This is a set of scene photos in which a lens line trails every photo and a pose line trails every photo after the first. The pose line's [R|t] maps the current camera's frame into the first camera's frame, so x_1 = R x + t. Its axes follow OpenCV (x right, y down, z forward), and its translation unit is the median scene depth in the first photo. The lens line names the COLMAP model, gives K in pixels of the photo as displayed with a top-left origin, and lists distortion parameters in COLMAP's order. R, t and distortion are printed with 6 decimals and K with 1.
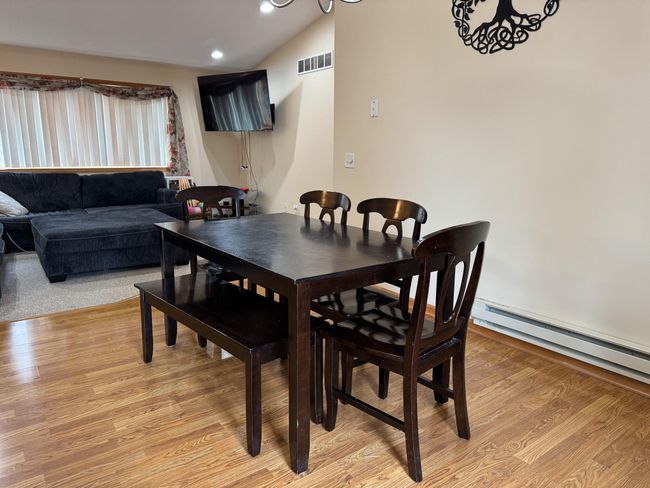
lens RADIAL K [[460.0, 0, 325.5], [0, 460.0, 245.4], [0, 0, 1]] dist [0.029486, -0.029163]
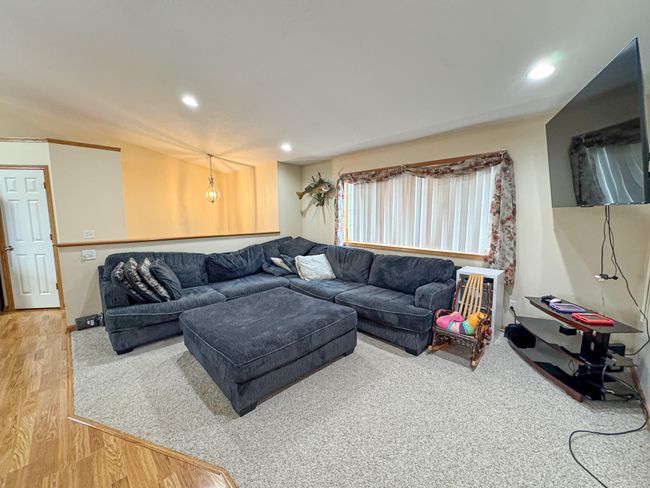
lens RADIAL K [[258.9, 0, 326.5], [0, 258.9, 245.9], [0, 0, 1]] dist [-0.001361, 0.000290]
pose [[0.159740, 0.107135, -0.981328, 0.043480], [-0.198200, 0.977331, 0.074436, -0.179127], [0.967057, 0.182609, 0.177353, 0.718450]]
